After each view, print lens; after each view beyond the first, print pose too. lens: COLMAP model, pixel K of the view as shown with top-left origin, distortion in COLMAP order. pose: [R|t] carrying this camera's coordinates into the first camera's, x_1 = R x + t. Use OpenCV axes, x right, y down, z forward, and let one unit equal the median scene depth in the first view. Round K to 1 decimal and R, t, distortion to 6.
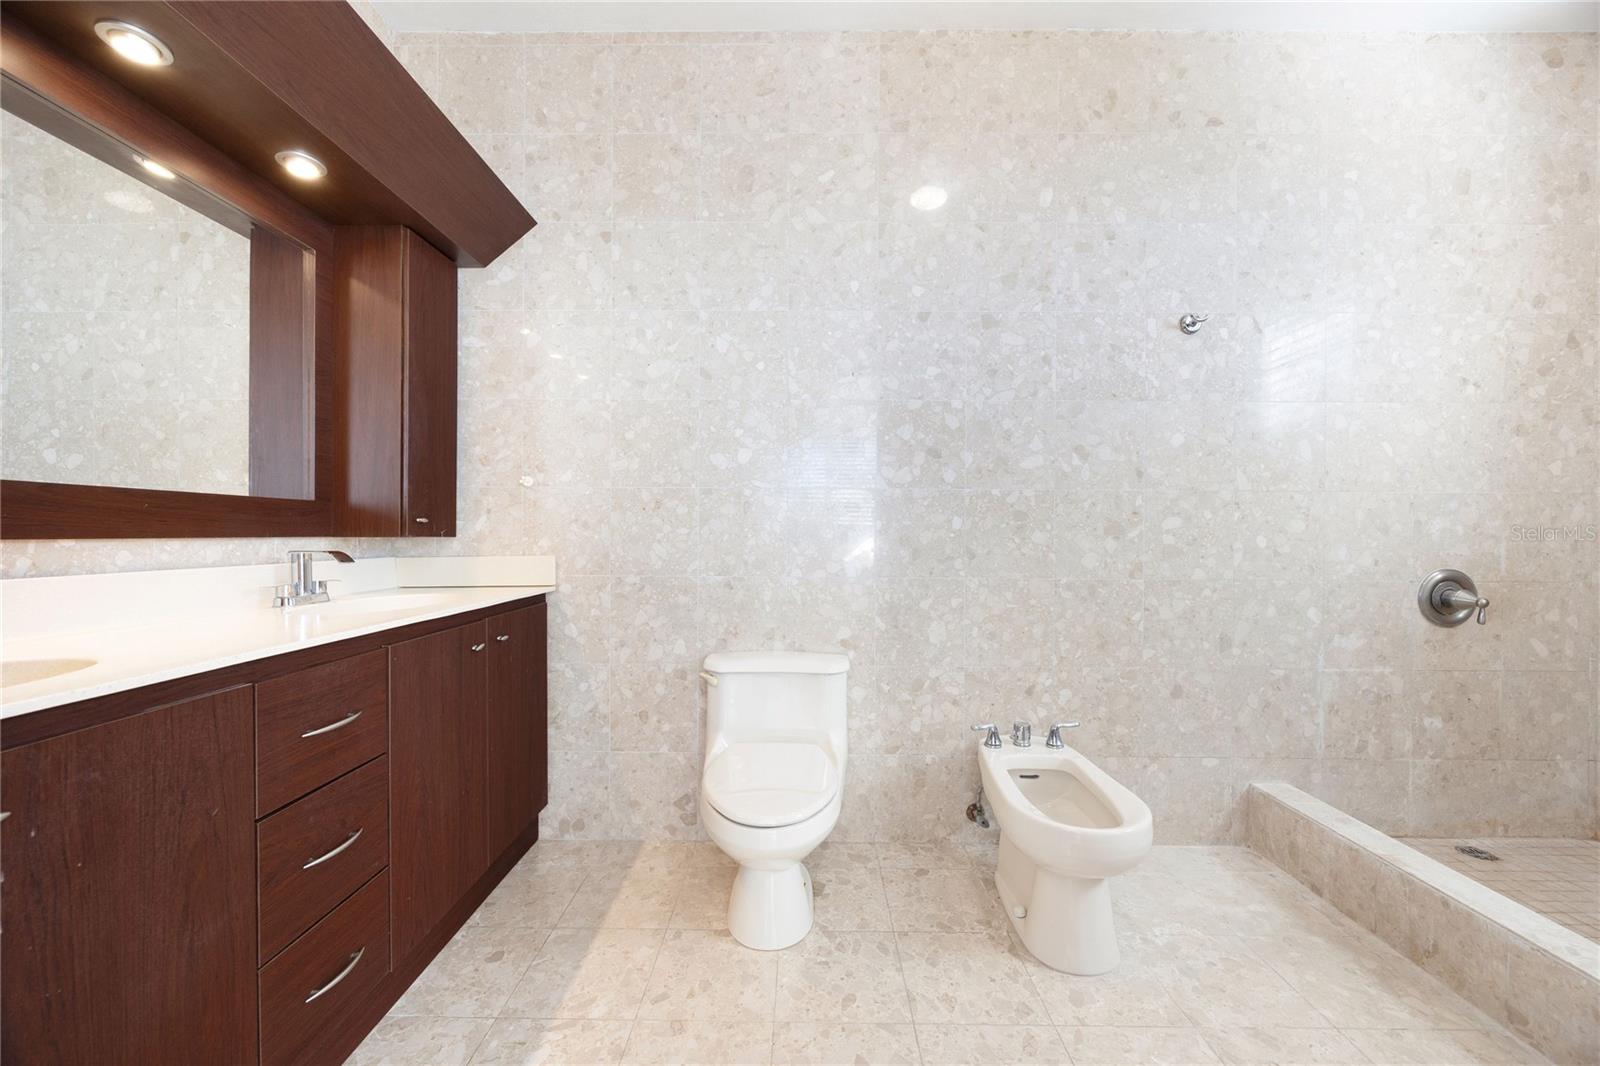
lens RADIAL K [[615.0, 0, 802.0], [0, 615.0, 535.0], [0, 0, 1]] dist [-0.002830, -0.000228]
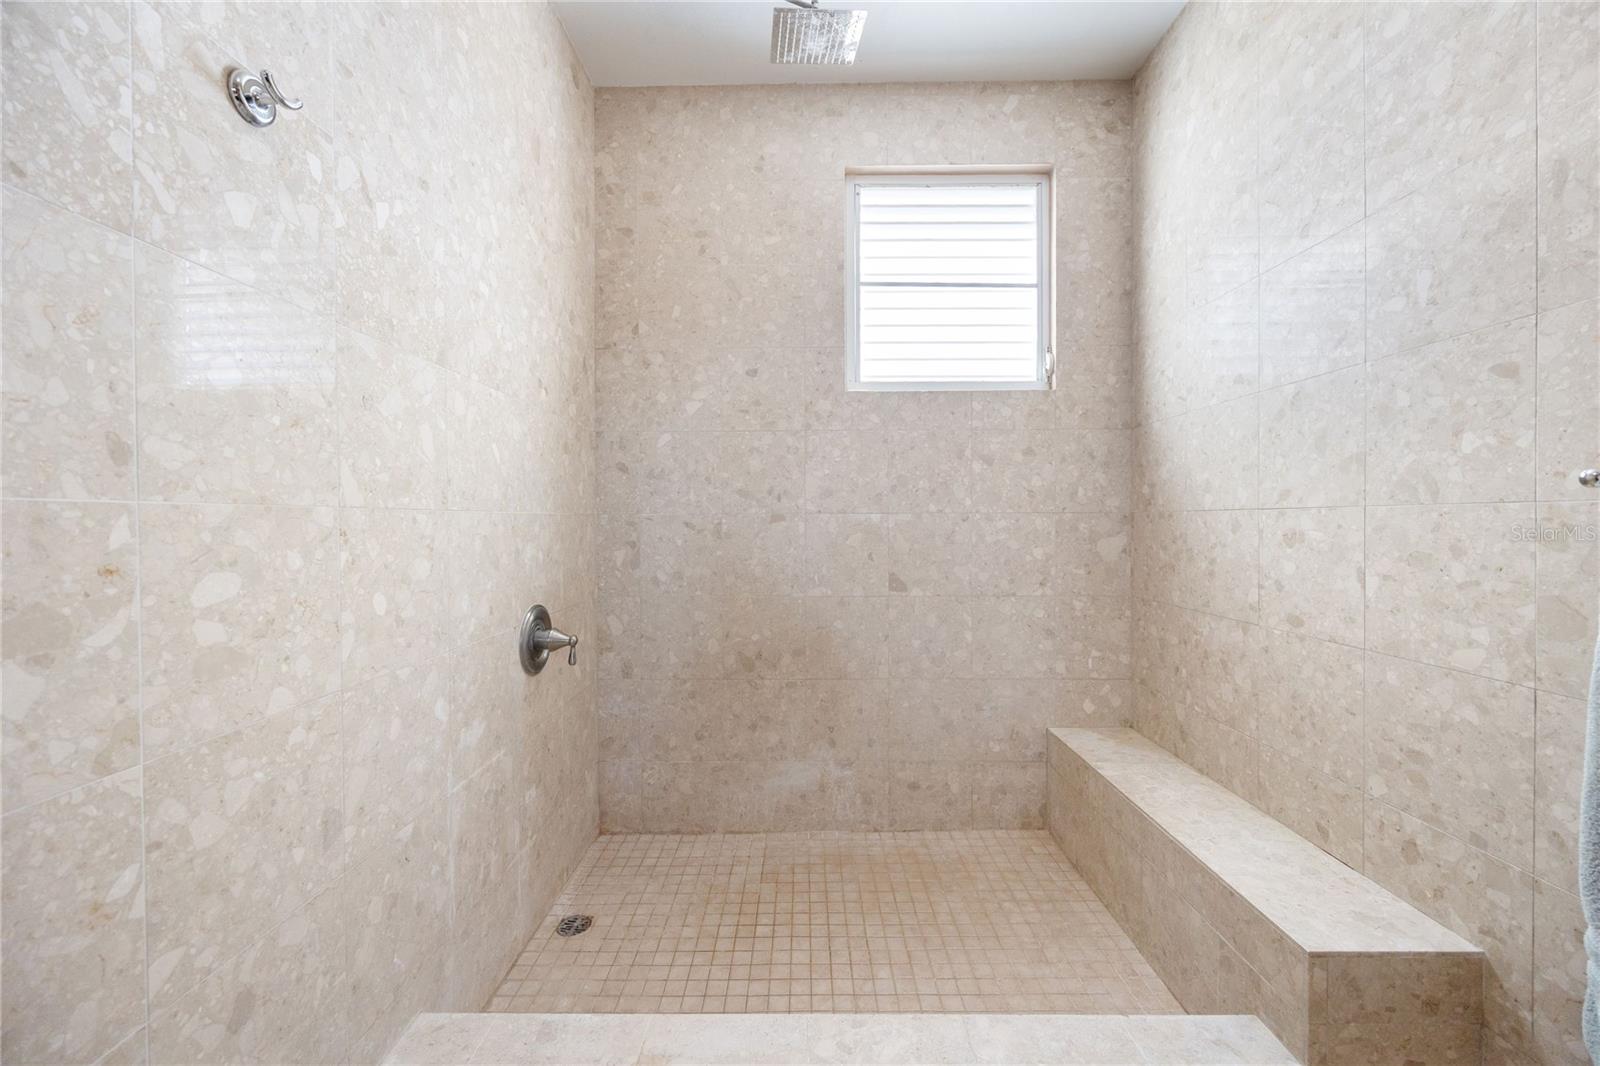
lens RADIAL K [[615.0, 0, 801.2], [0, 615.0, 528.2], [0, 0, 1]] dist [-0.002830, -0.000228]
pose [[0.005658, -0.019264, 0.999798, 0.220941], [0.006189, 0.999796, 0.019229, -0.062558], [-0.999965, 0.006079, 0.005776, 0.632137]]
